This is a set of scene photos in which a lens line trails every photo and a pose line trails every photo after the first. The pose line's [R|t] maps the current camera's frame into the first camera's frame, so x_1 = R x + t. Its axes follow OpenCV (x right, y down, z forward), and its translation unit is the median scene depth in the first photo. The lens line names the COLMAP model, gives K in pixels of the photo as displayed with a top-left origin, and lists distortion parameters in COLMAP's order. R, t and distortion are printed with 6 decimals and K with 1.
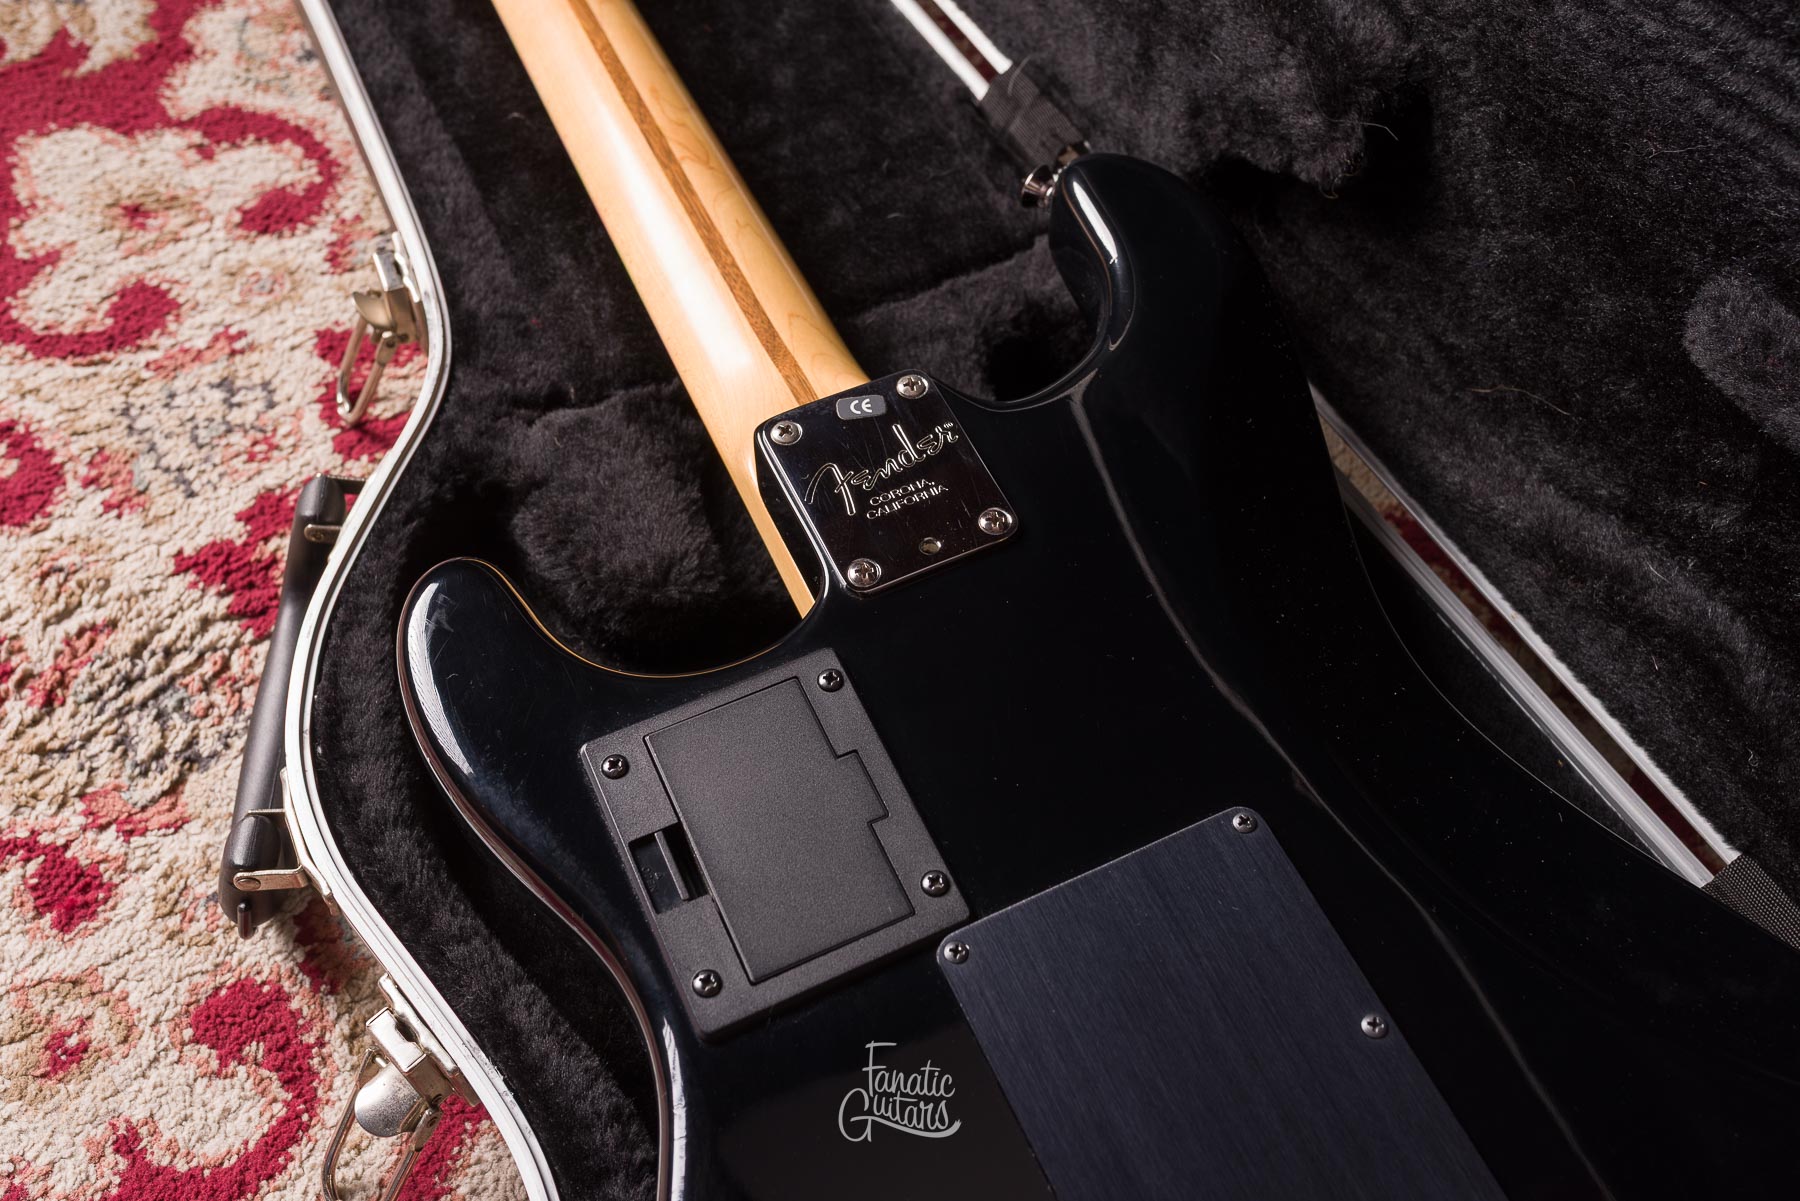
lens RADIAL K [[1756.6, 0, 899.3], [0, 1756.6, 601.4], [0, 0, 1]] dist [0.000319, -0.001604]
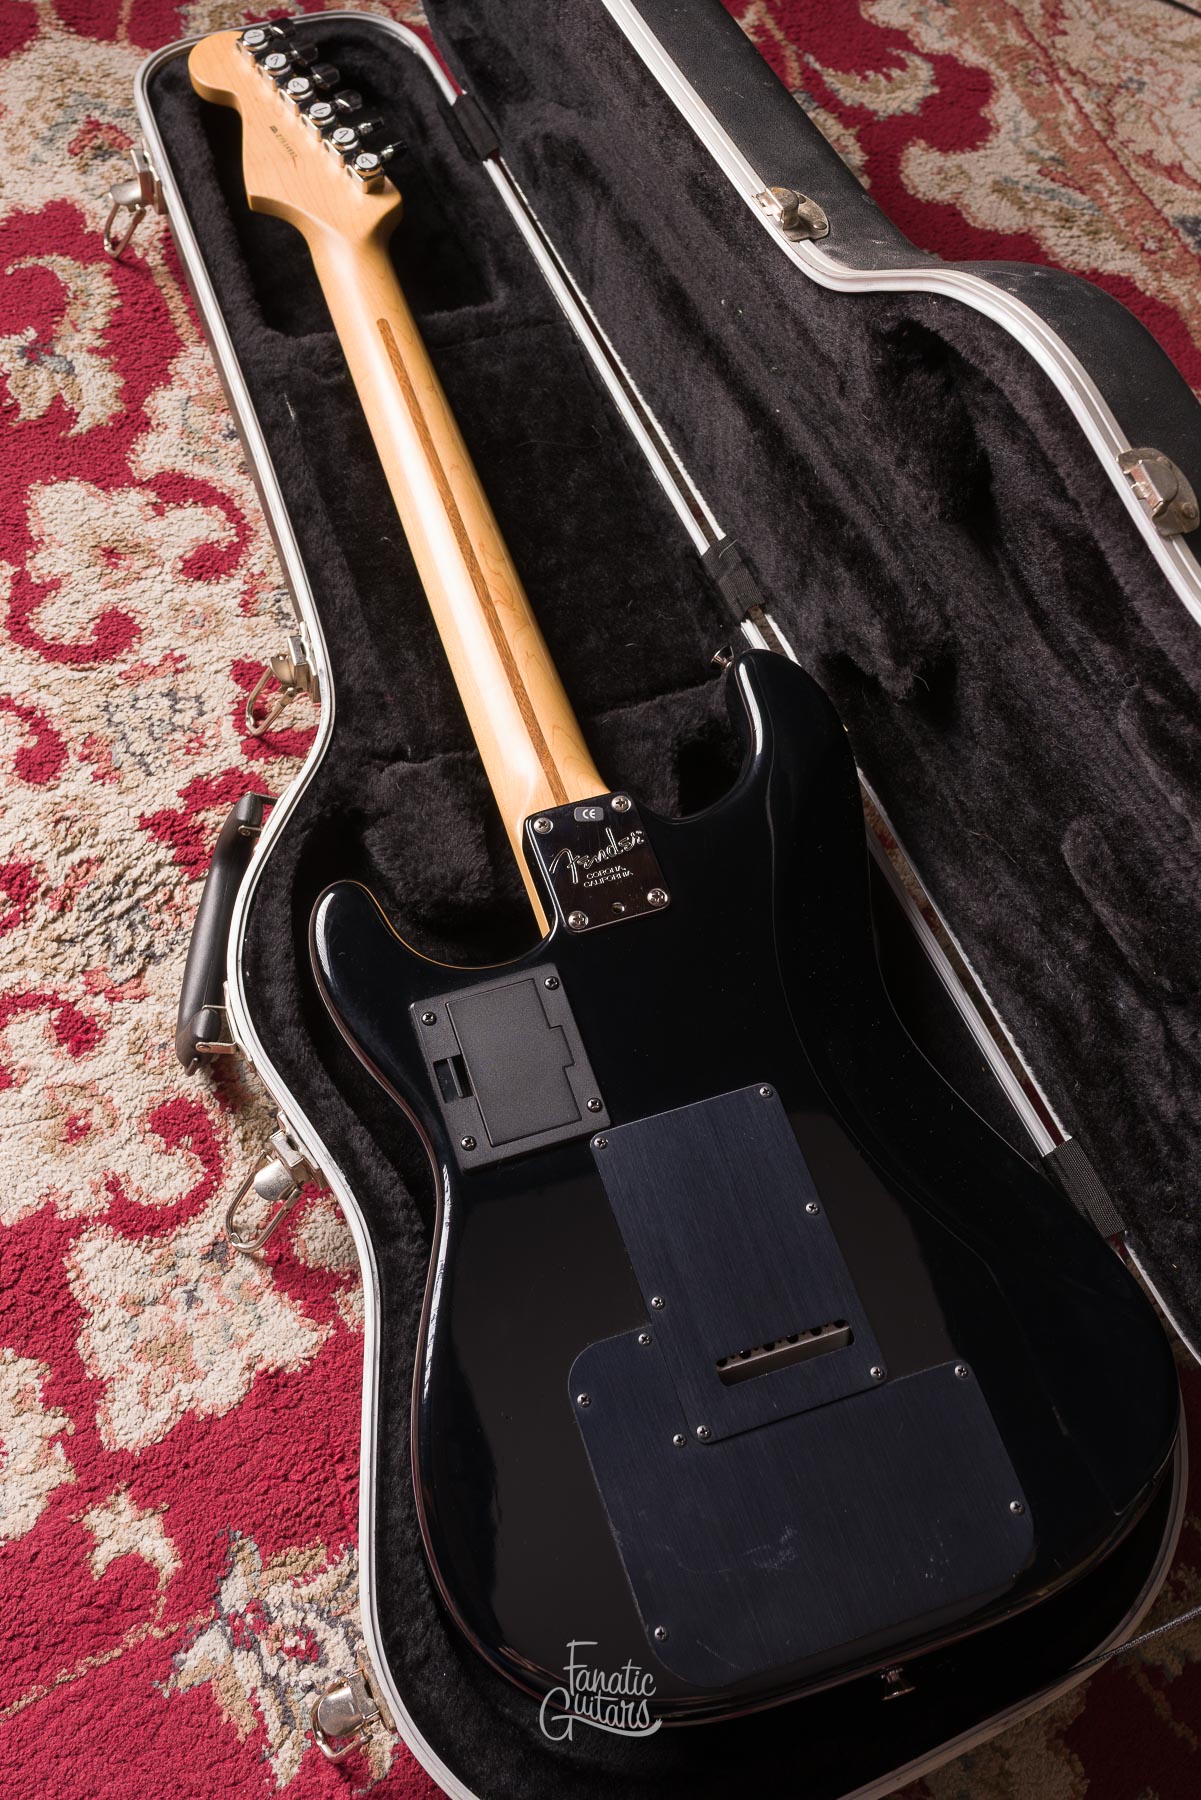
lens RADIAL K [[2040.7, 0, 600.8], [0, 2040.7, 853.8], [0, 0, 1]] dist [-0.001432, -0.007982]
pose [[0.992435, 0.122442, -0.008987, 0.009791], [-0.121077, 0.988234, 0.093450, -0.216036], [0.020324, -0.091655, 0.995583, -0.798282]]
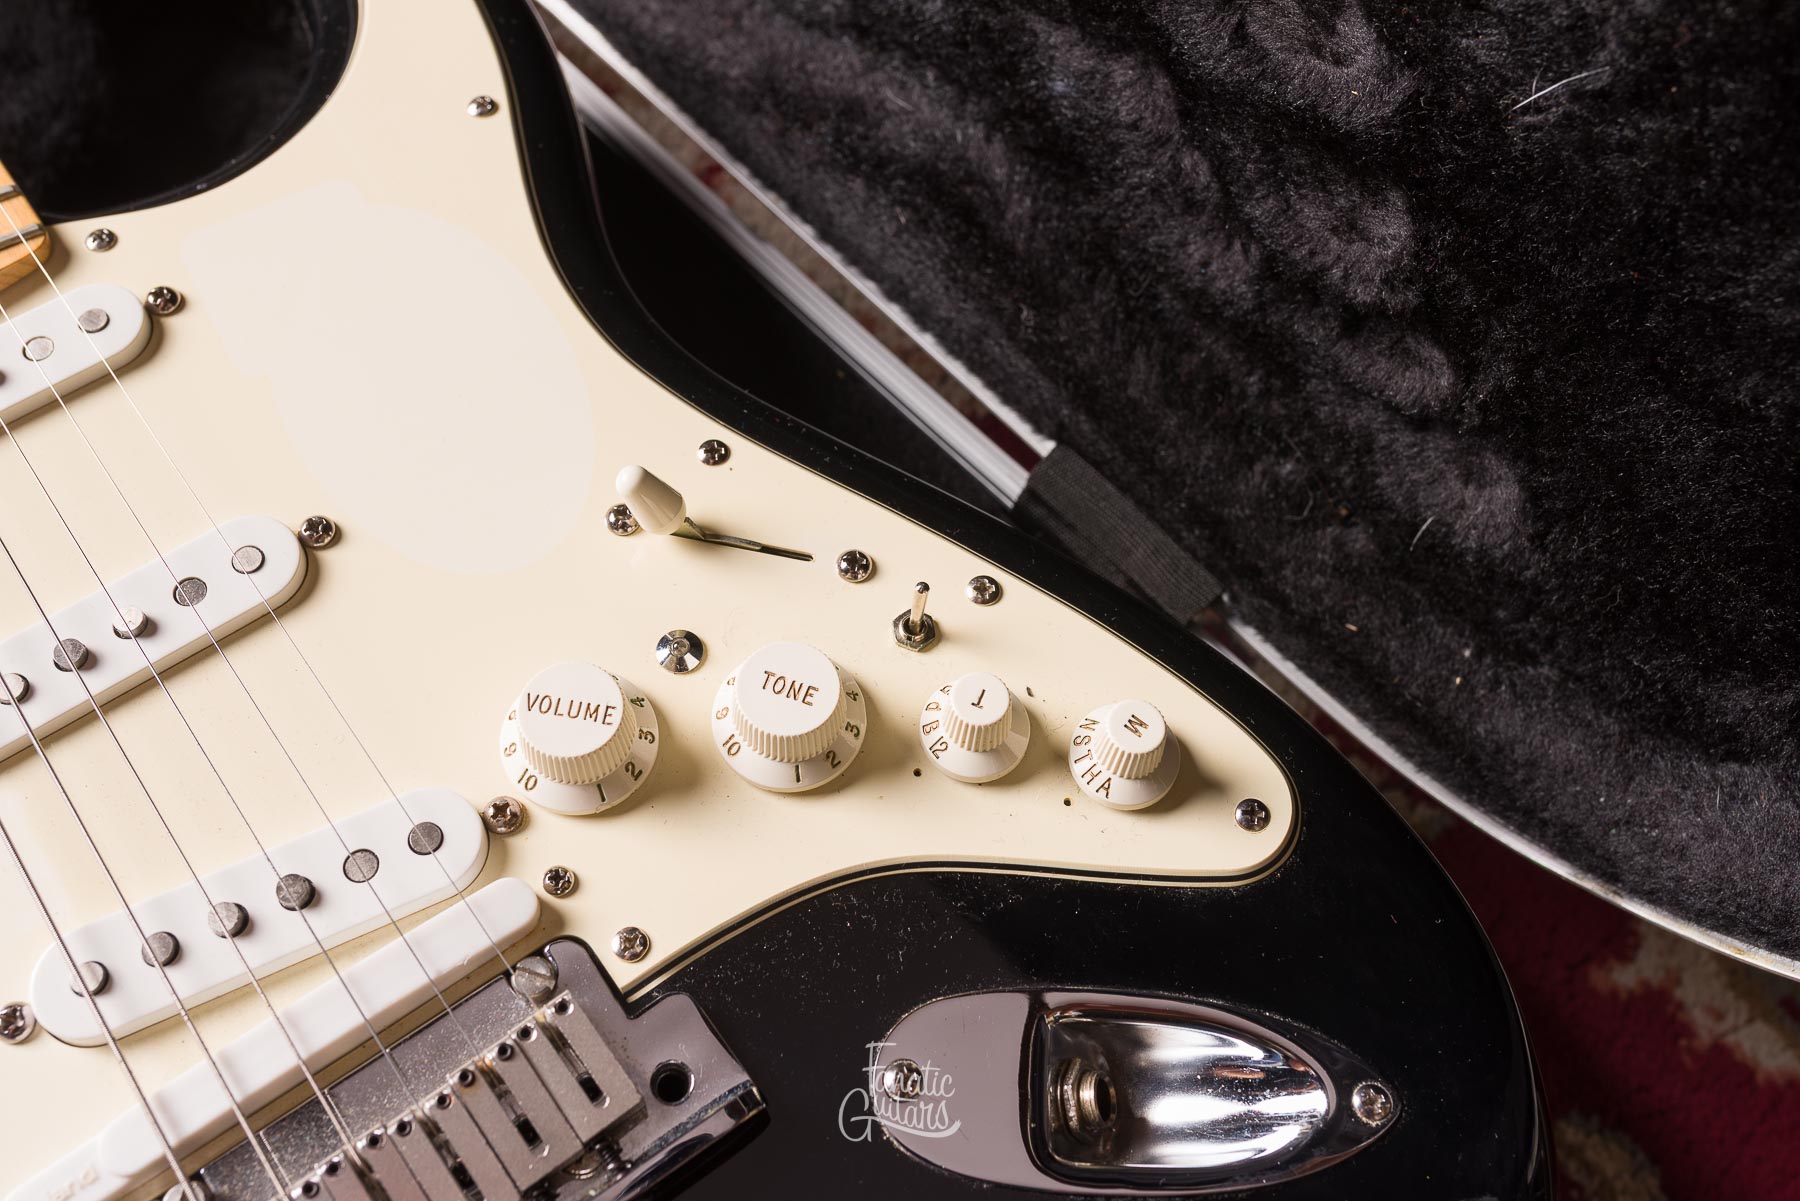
lens RADIAL K [[1804.7, 0, 898.9], [0, 1804.7, 601.0], [0, 0, 1]] dist [-0.000141, 0.004284]
pose [[0.977400, -0.186329, 0.099850, 0.268602], [0.173284, 0.976723, 0.126429, 0.083007], [-0.121083, -0.106270, 0.986937, 0.178992]]
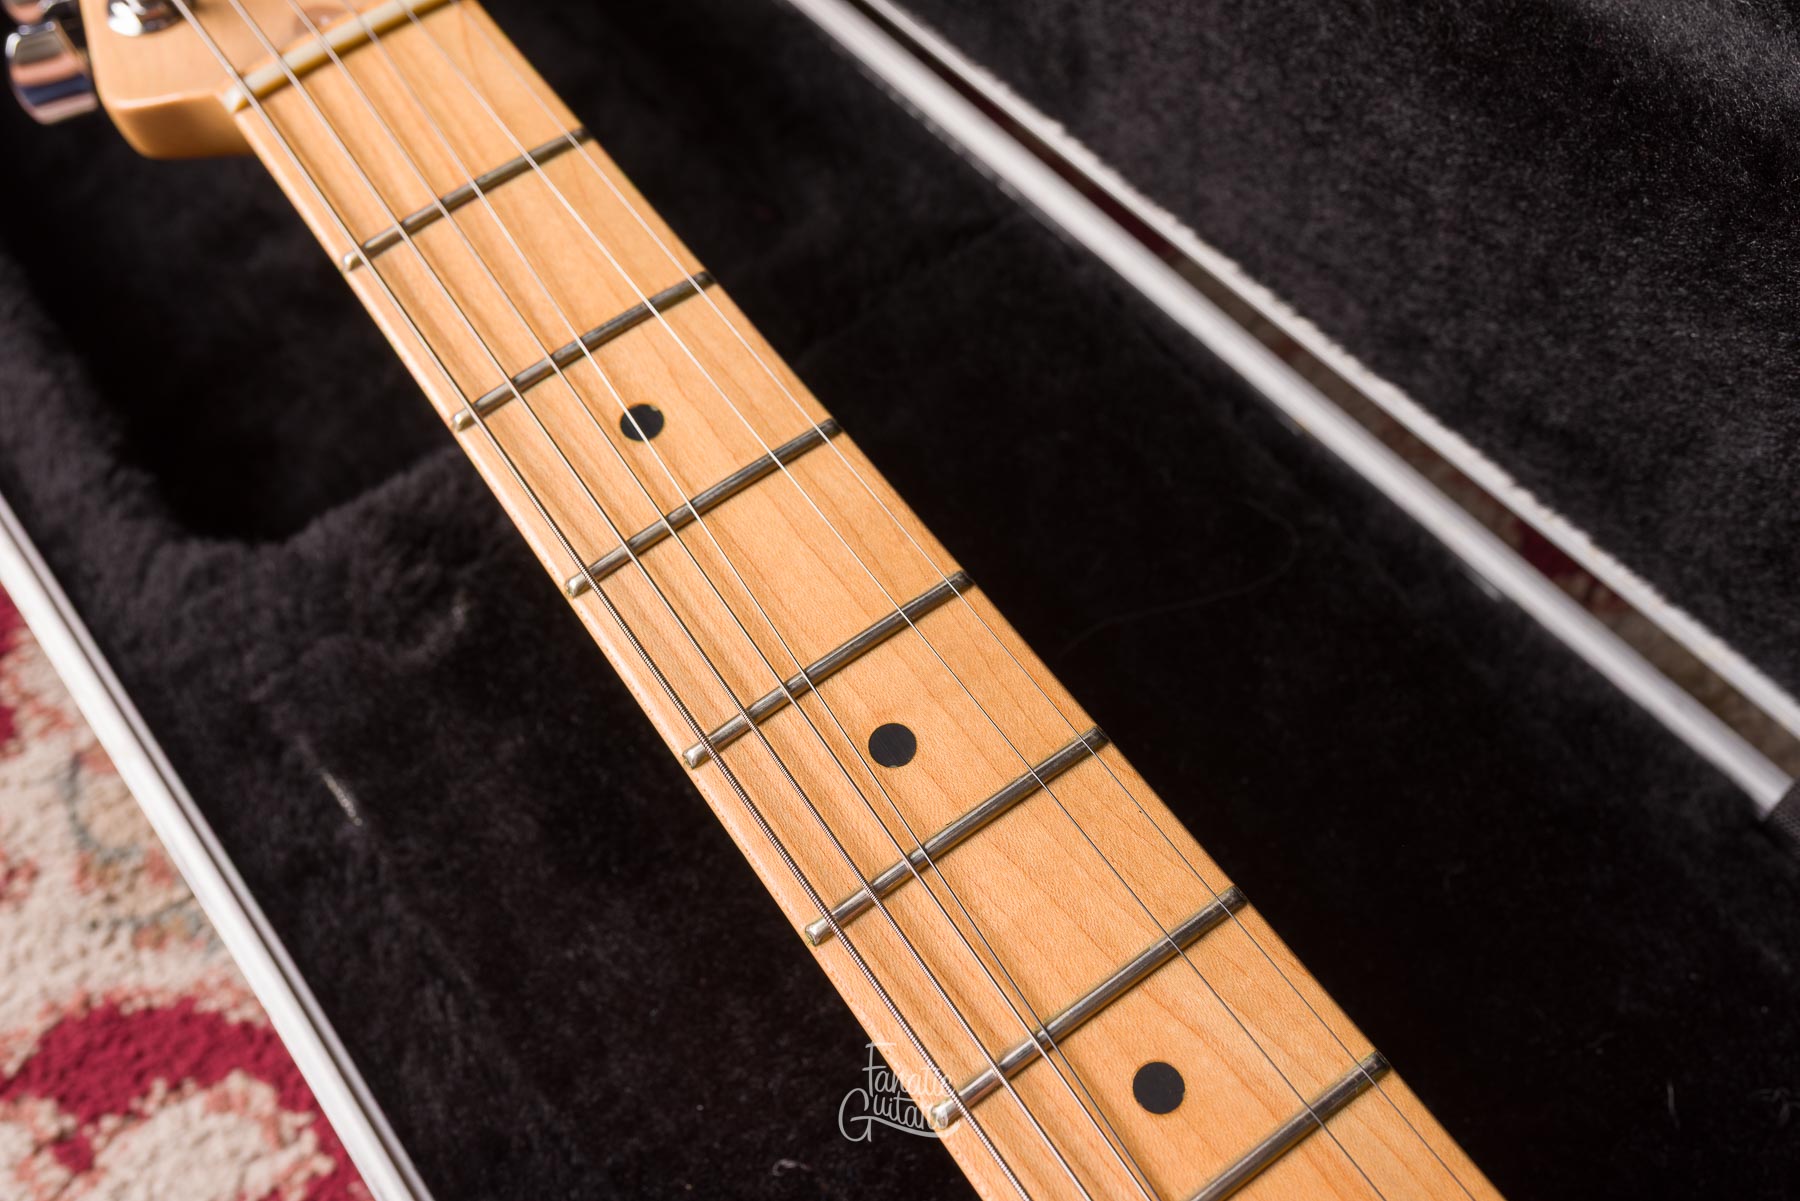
lens RADIAL K [[1841.3, 0, 898.3], [0, 1841.3, 602.5], [0, 0, 1]] dist [0.003354, 0.000460]
pose [[0.976309, -0.216318, 0.005191, -0.180816], [0.214009, 0.968873, 0.124442, -0.501745], [-0.031948, -0.120383, 0.992213, 0.629139]]
